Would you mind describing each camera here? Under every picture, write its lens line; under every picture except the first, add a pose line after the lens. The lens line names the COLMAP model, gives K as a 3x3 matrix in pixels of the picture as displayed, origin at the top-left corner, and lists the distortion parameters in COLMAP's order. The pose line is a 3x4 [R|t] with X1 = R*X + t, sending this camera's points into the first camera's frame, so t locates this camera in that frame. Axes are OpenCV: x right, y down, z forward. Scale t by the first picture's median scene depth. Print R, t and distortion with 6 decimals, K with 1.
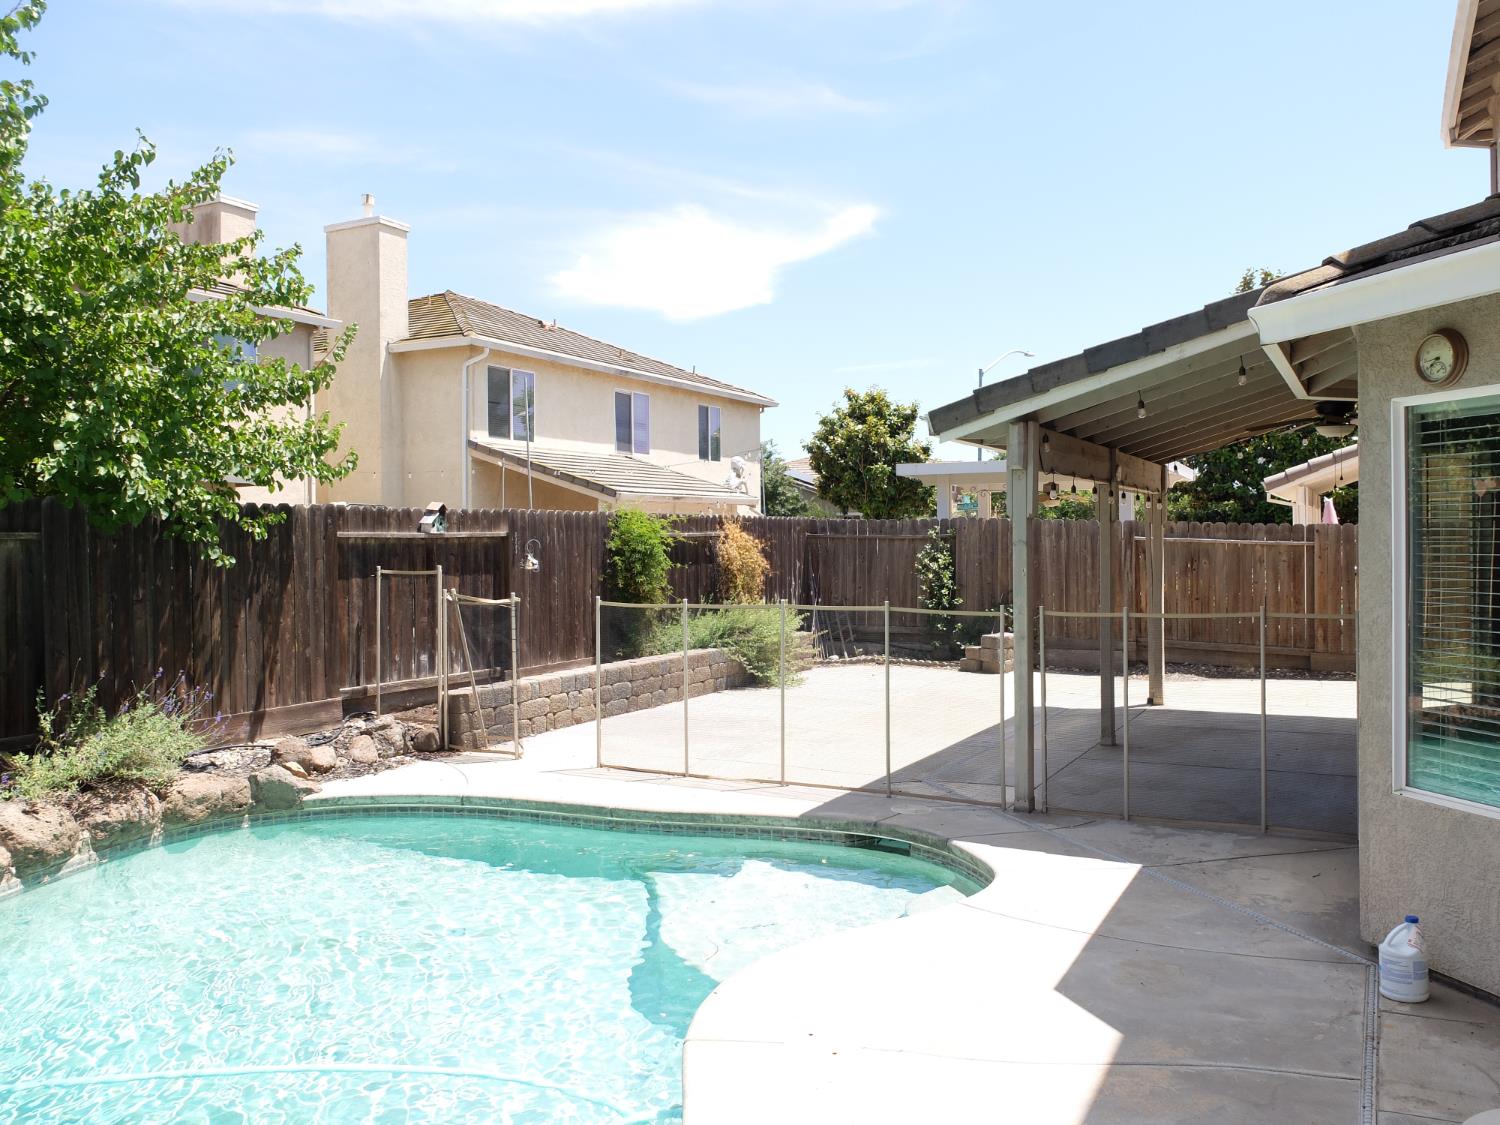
lens RADIAL K [[1258.0, 0, 750.0], [0, 1258.0, 562.5], [0, 0, 1]] dist [-0.048294, 0.107257]
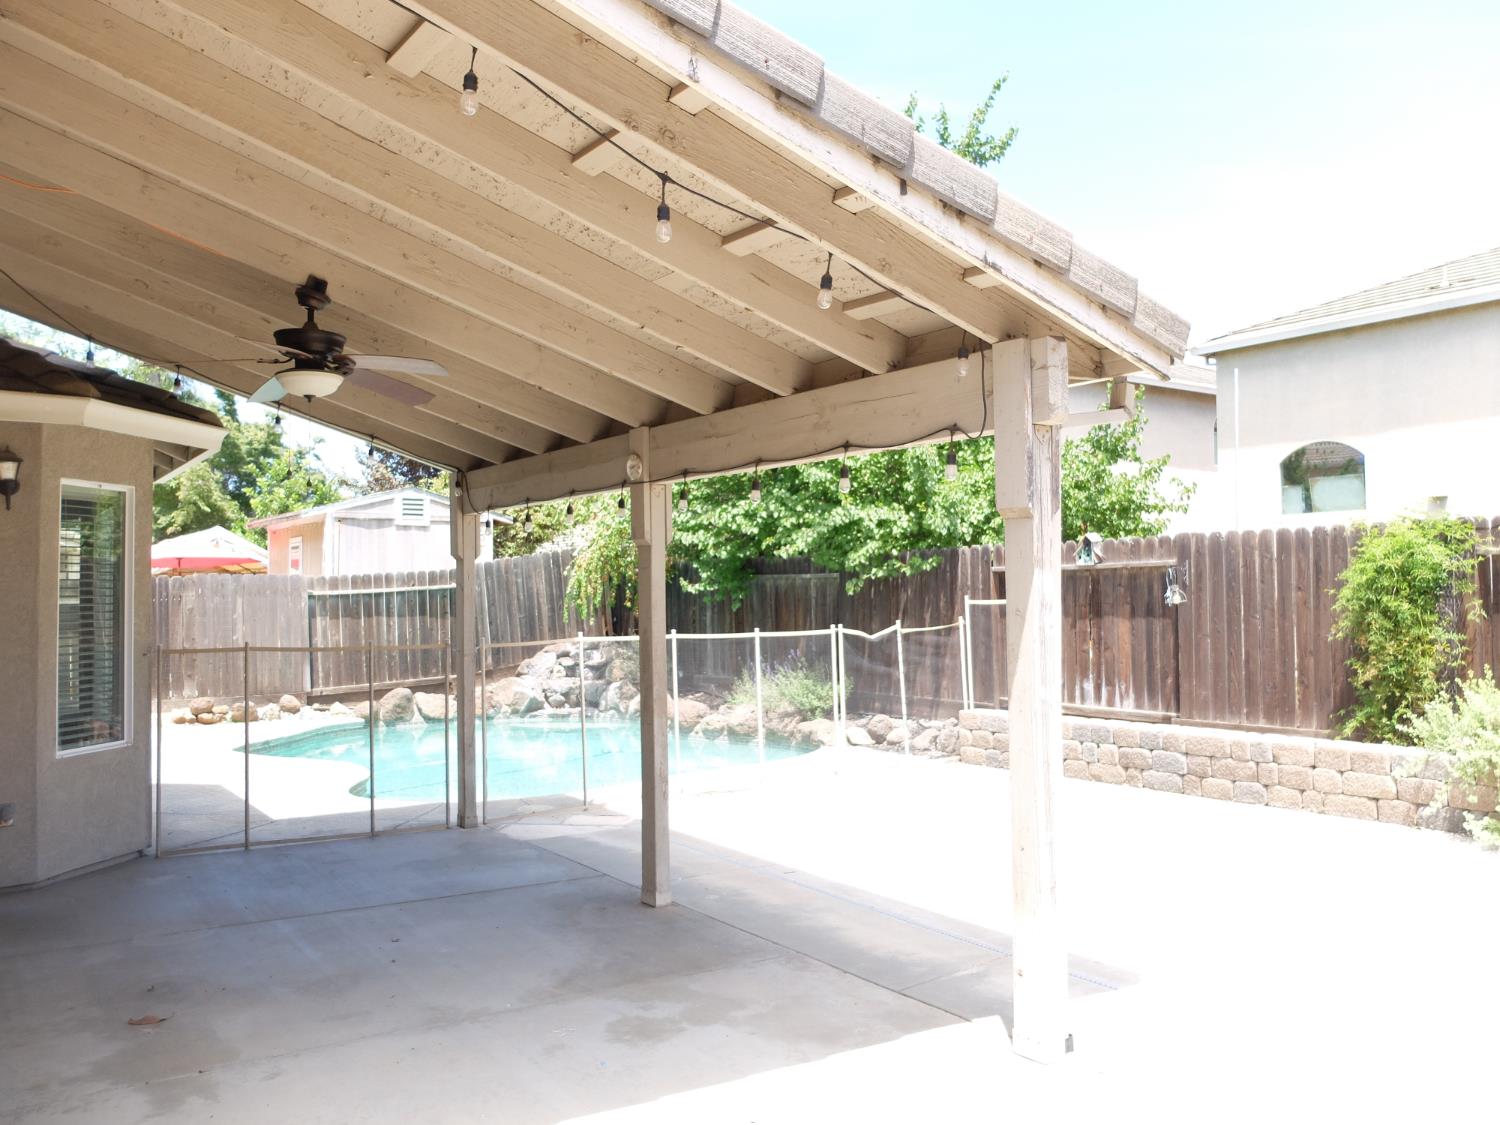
lens RADIAL K [[1216.1, 0, 750.0], [0, 1216.1, 562.5], [0, 0, 1]] dist [-0.061741, 0.041567]
pose [[-0.464482, -0.002525, -0.885579, 0.879780], [0.007262, 0.999951, -0.006660, -0.023016], [0.885553, -0.009525, -0.464441, 1.429602]]
